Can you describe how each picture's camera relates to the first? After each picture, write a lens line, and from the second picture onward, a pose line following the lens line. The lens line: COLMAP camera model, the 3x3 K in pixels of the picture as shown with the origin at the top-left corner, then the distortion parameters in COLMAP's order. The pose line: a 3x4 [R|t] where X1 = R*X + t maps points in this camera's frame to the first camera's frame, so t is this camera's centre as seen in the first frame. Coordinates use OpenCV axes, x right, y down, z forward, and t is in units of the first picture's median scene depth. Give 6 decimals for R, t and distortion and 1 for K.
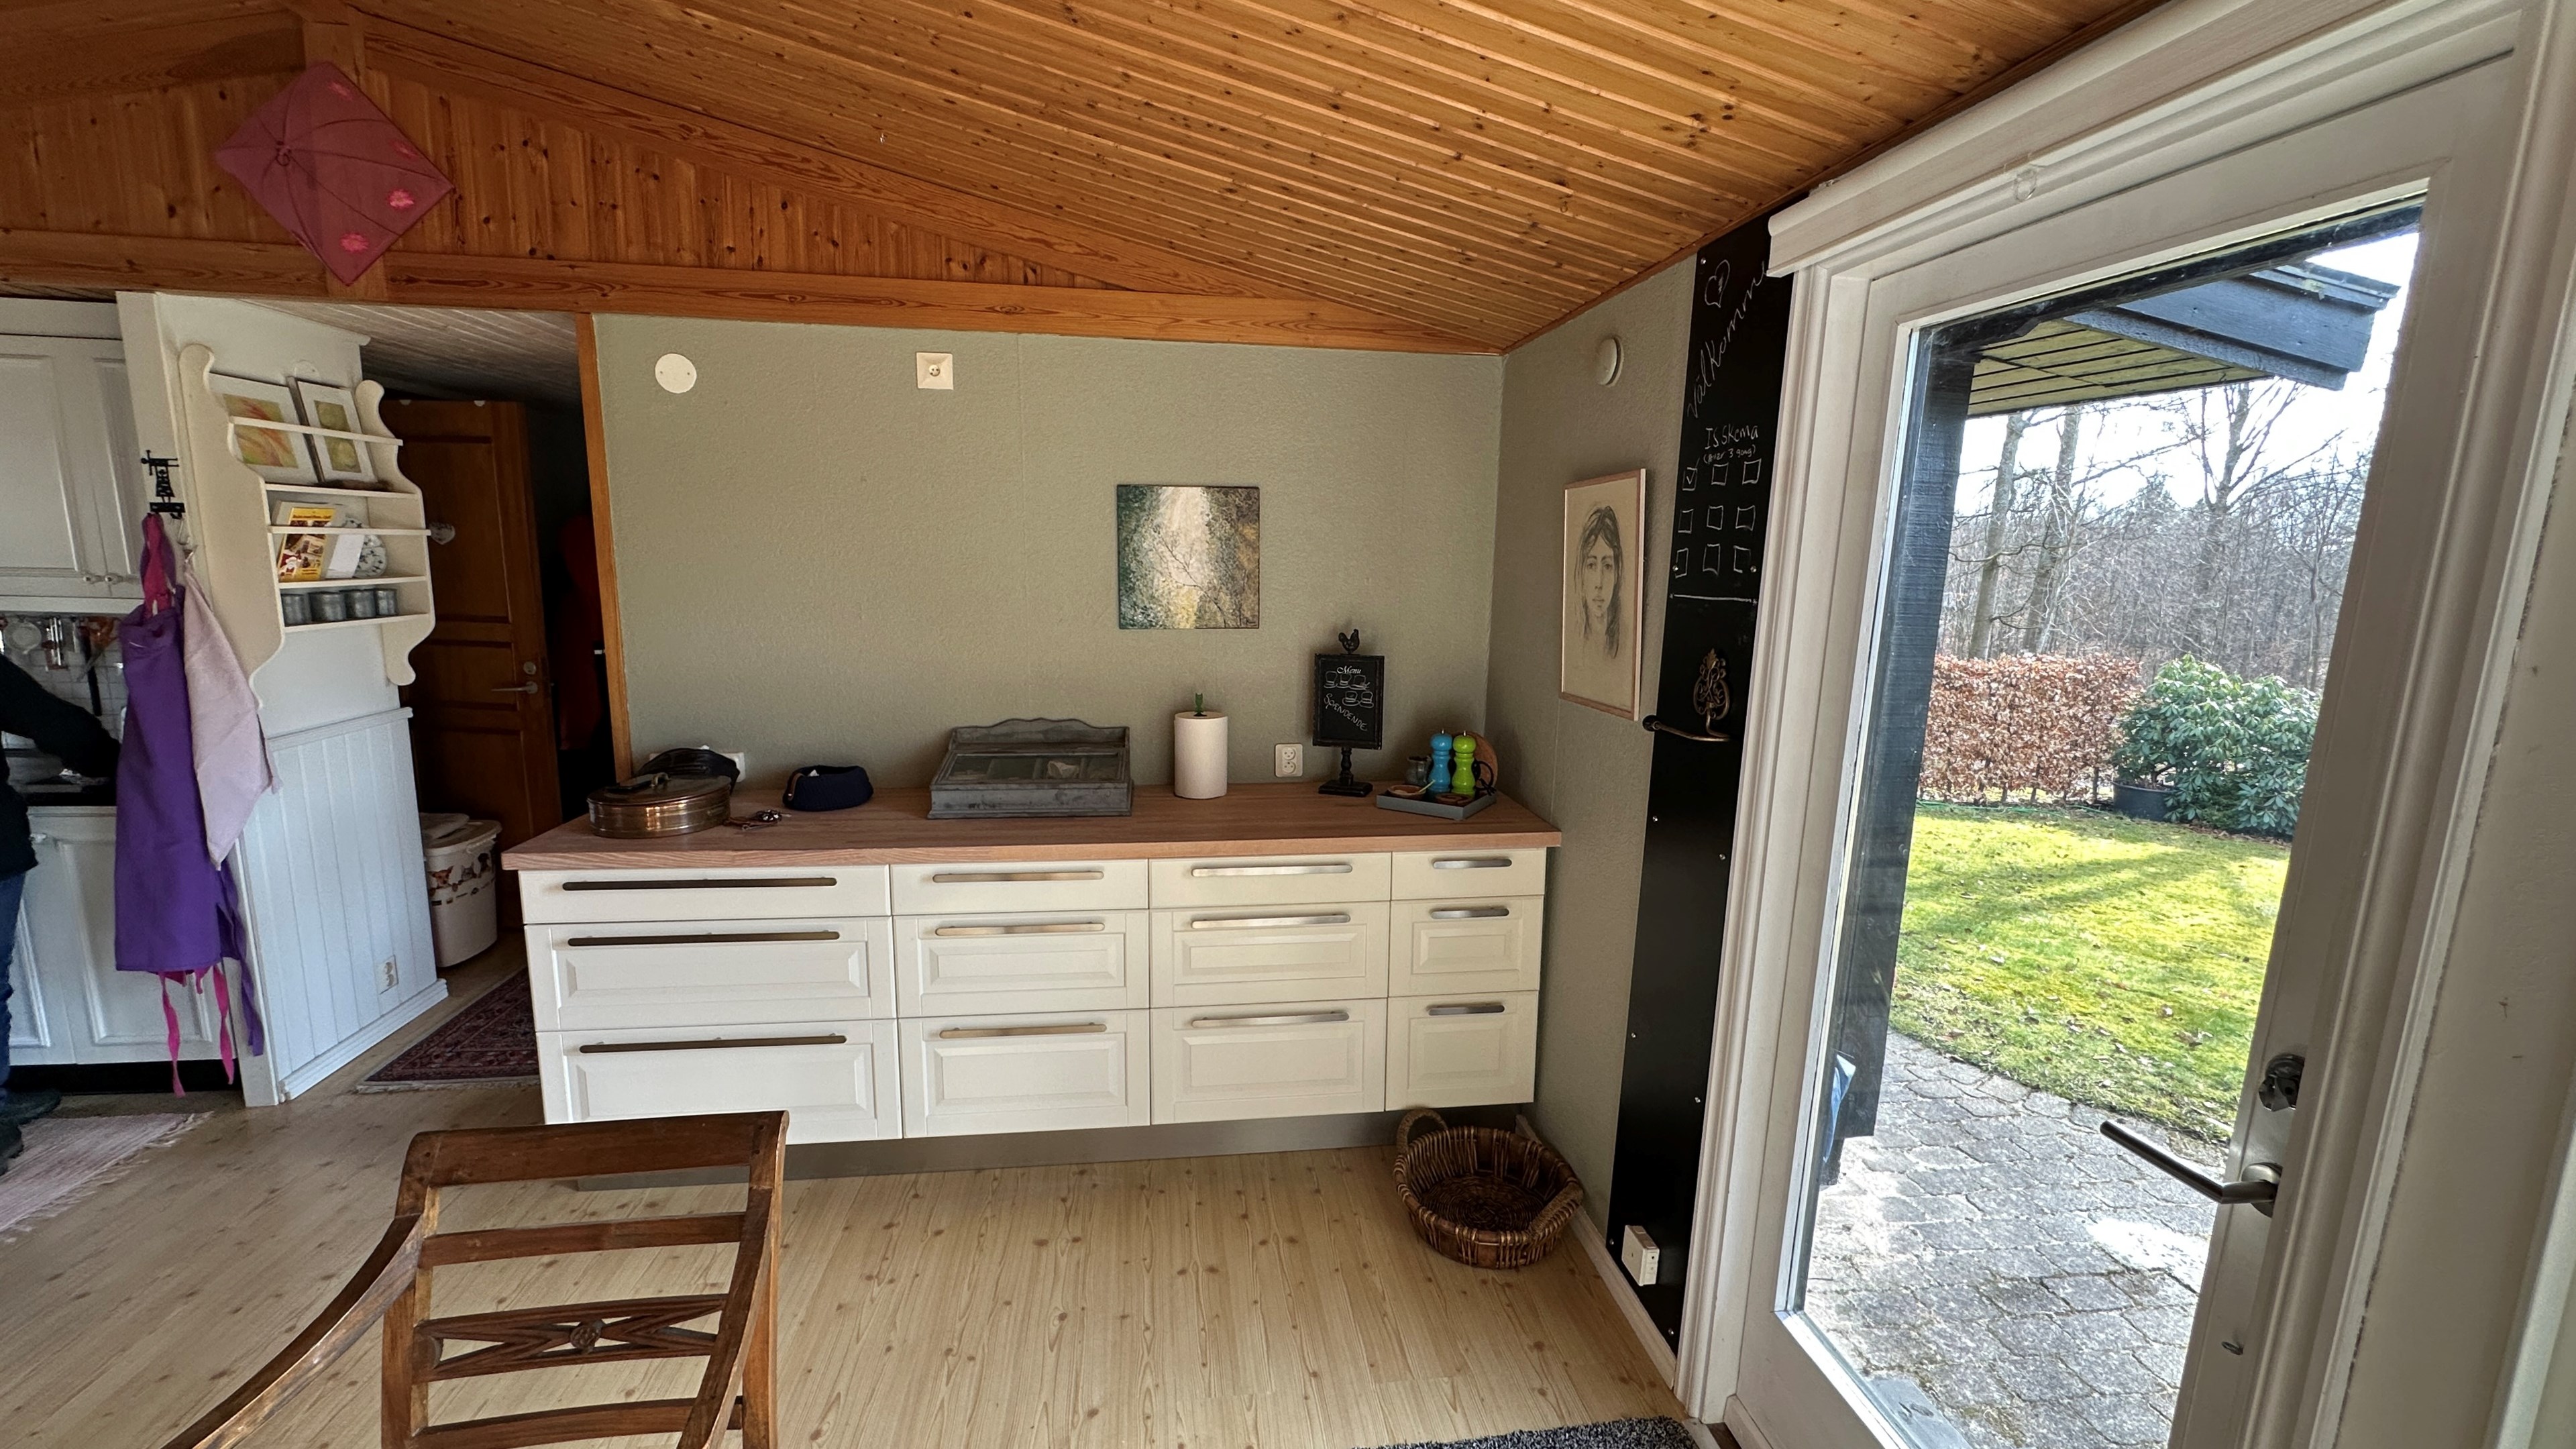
lens RADIAL K [[1027.1, 0, 1286.8], [0, 1027.1, 727.0], [0, 0, 1]] dist [-0.003982, -0.000038]
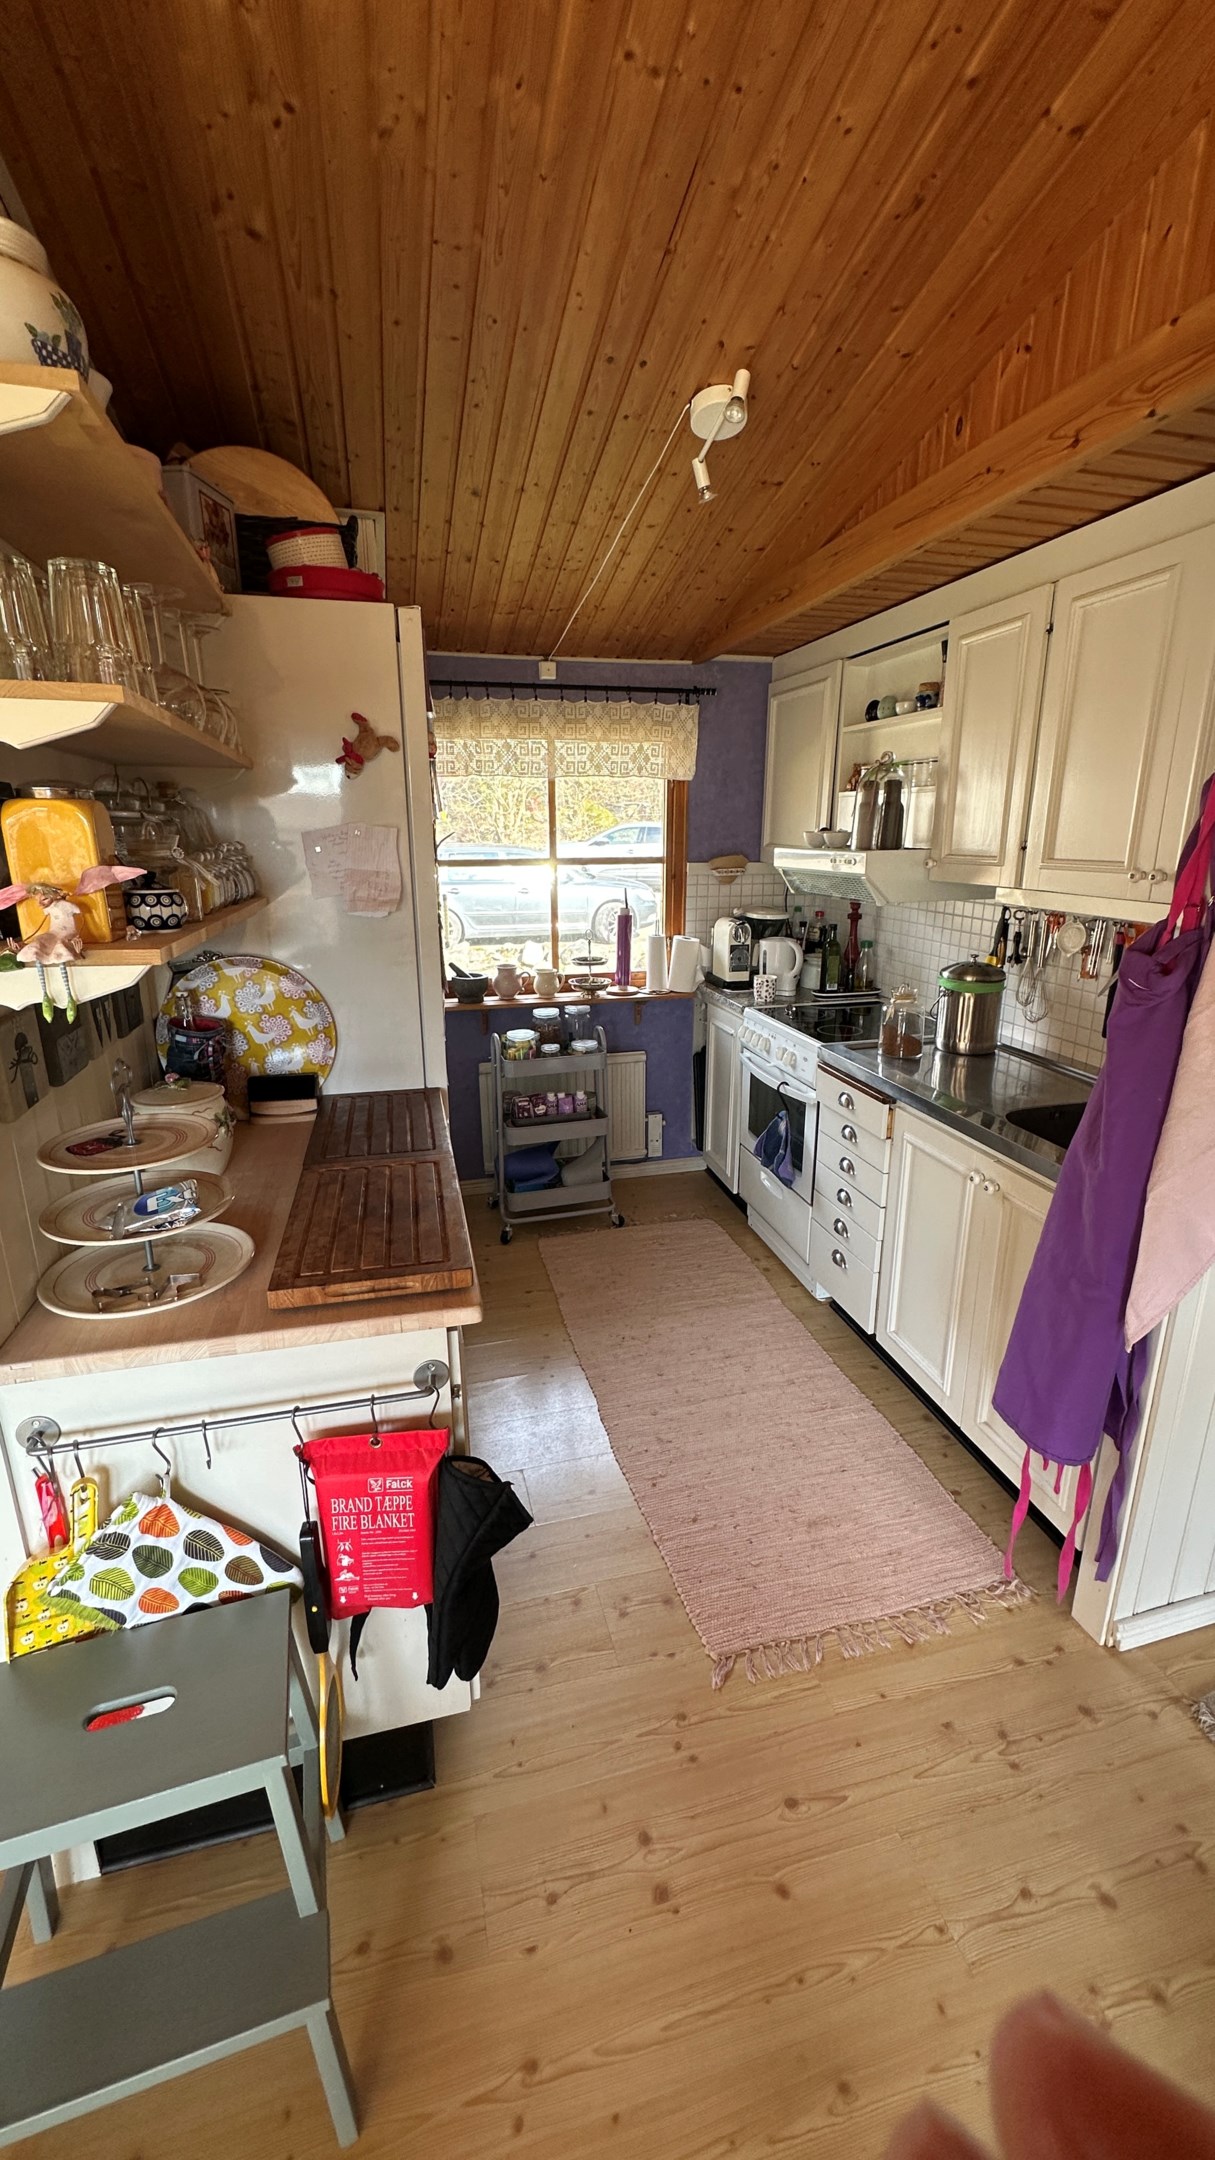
lens RADIAL K [[861.3, 0, 607.5], [0, 861.3, 1080.0], [0, 0, 1]] dist [-0.003982, -0.000038]
pose [[0.123544, 0.242950, -0.962139, -0.620840], [-0.163677, 0.961276, 0.221714, -0.083825], [0.978747, 0.130089, 0.158526, 0.585482]]
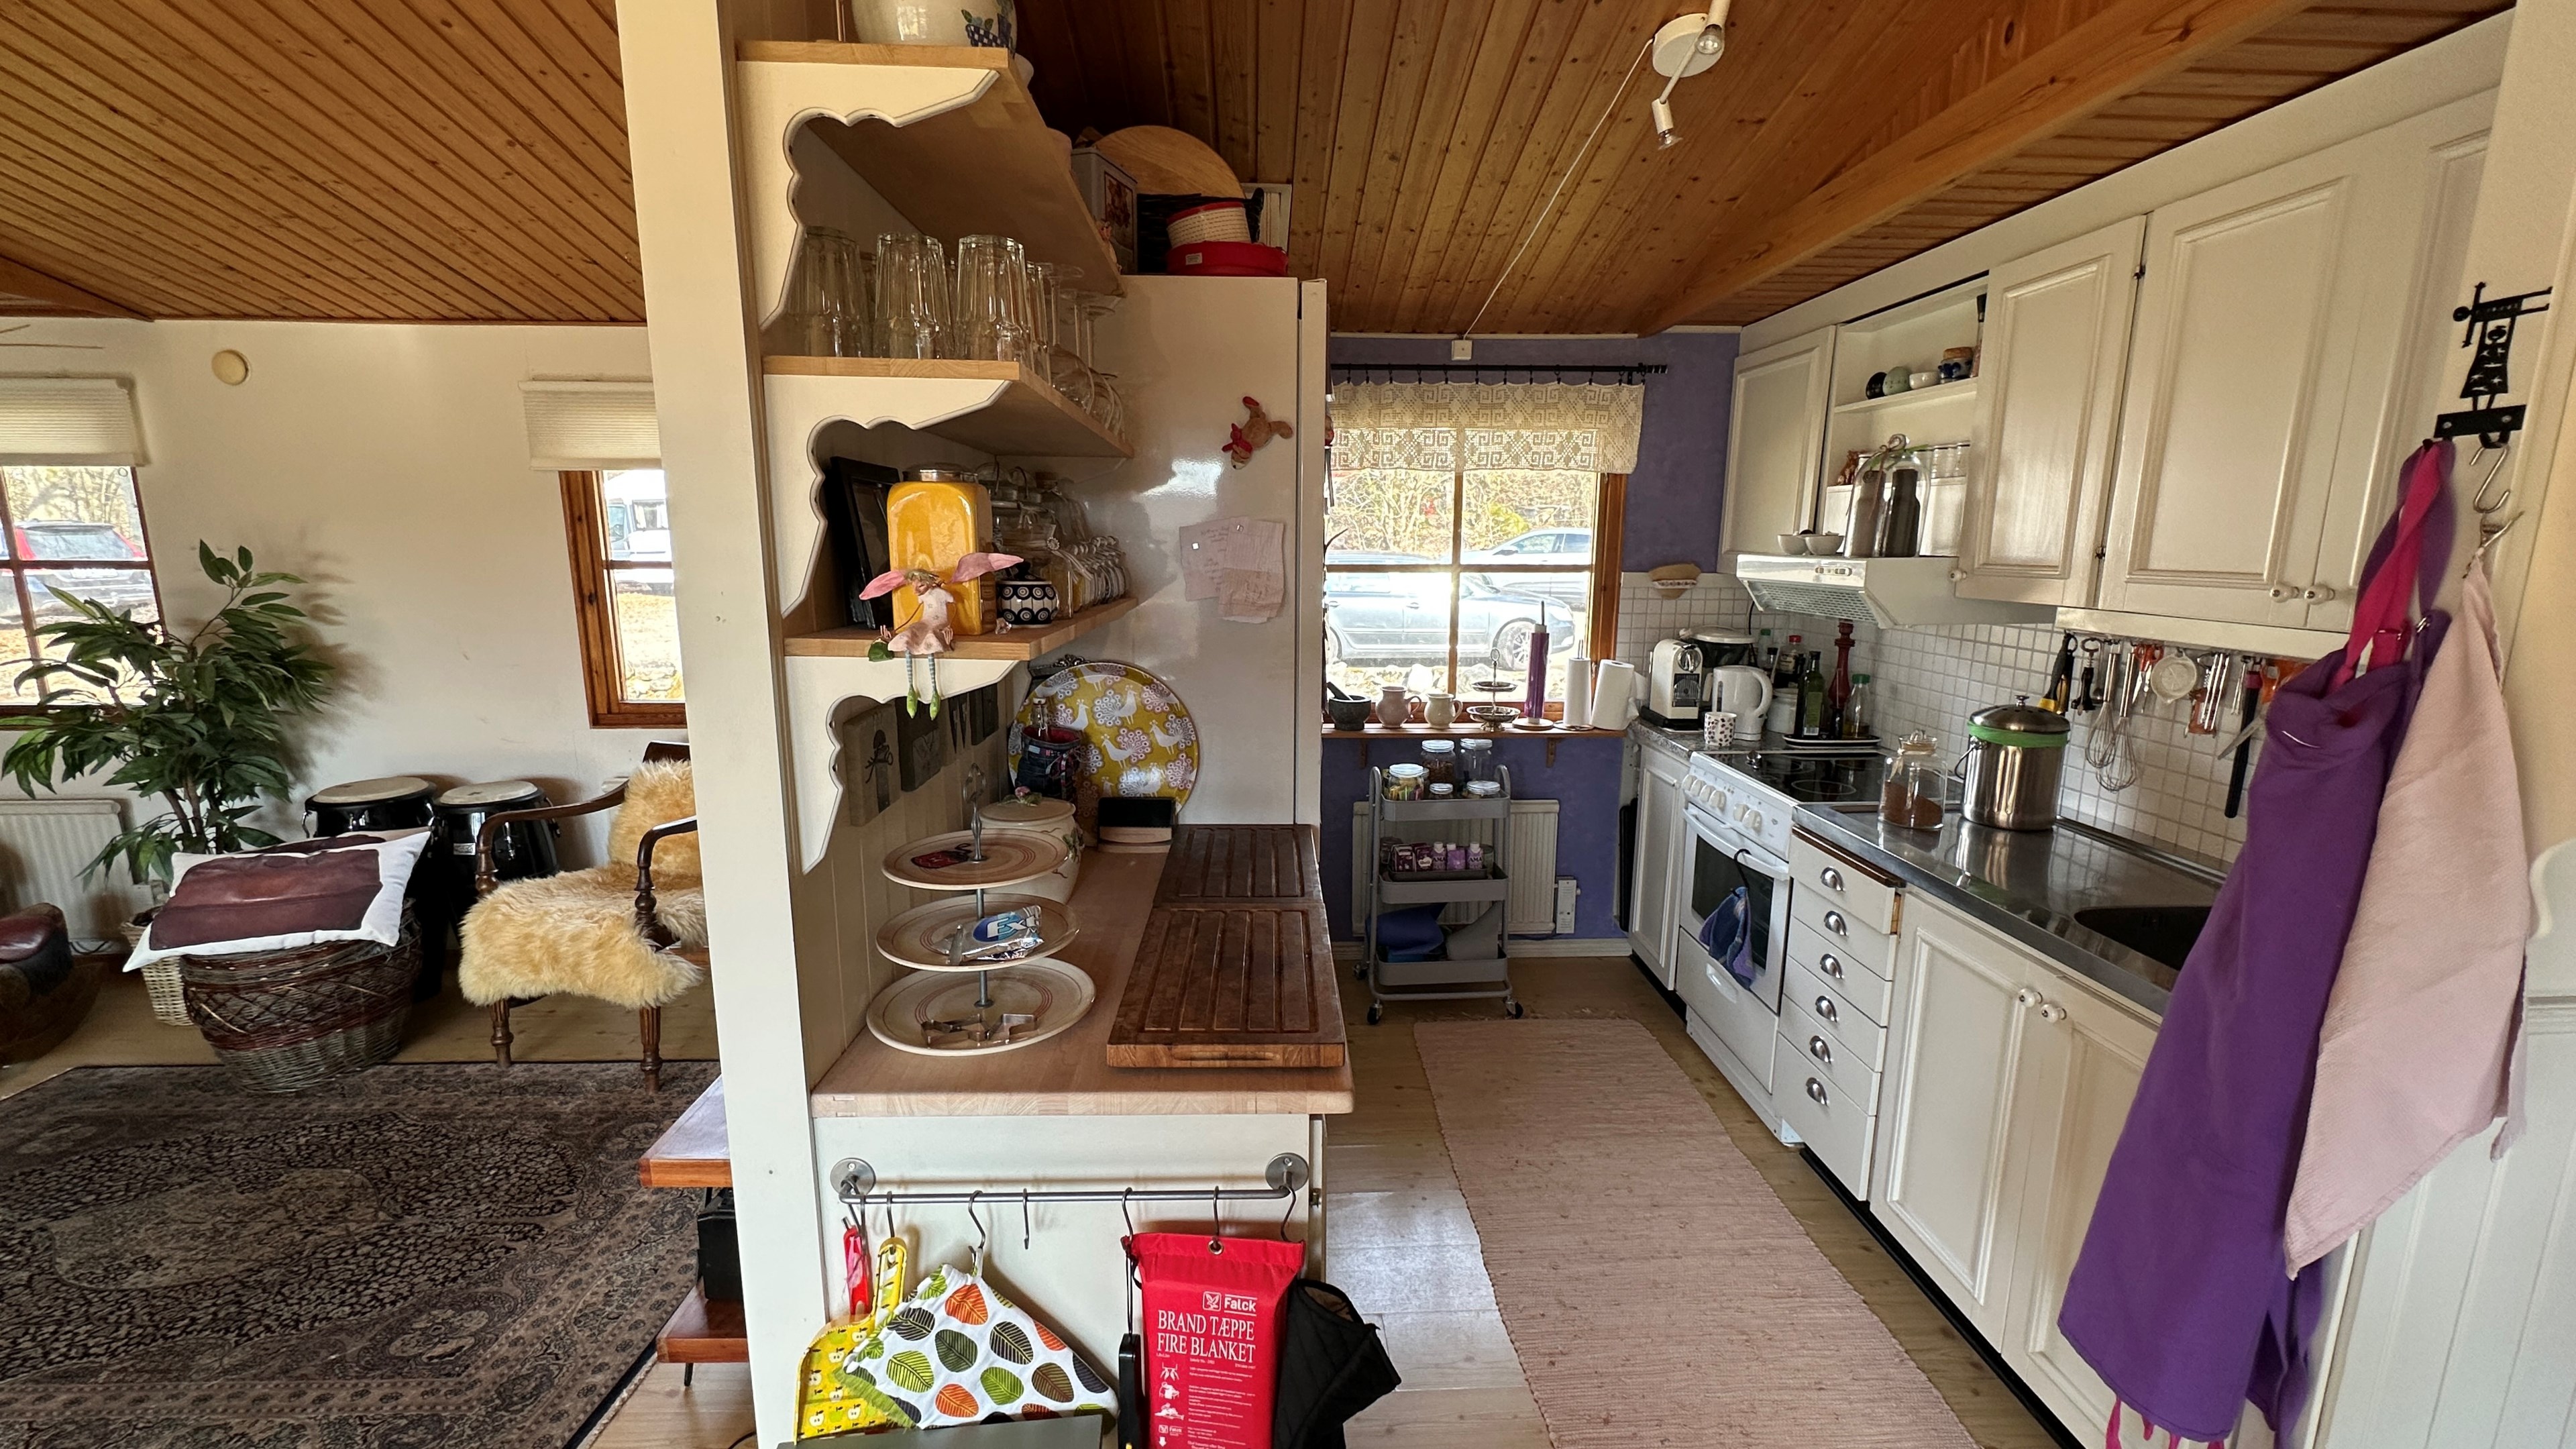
lens RADIAL K [[1027.1, 0, 1286.8], [0, 1027.1, 727.0], [0, 0, 1]] dist [-0.003982, -0.000038]
pose [[-0.093284, 0.148334, -0.984528, -0.625359], [-0.179139, 0.970202, 0.163149, -0.075635], [0.979391, 0.191586, -0.063932, 0.578007]]
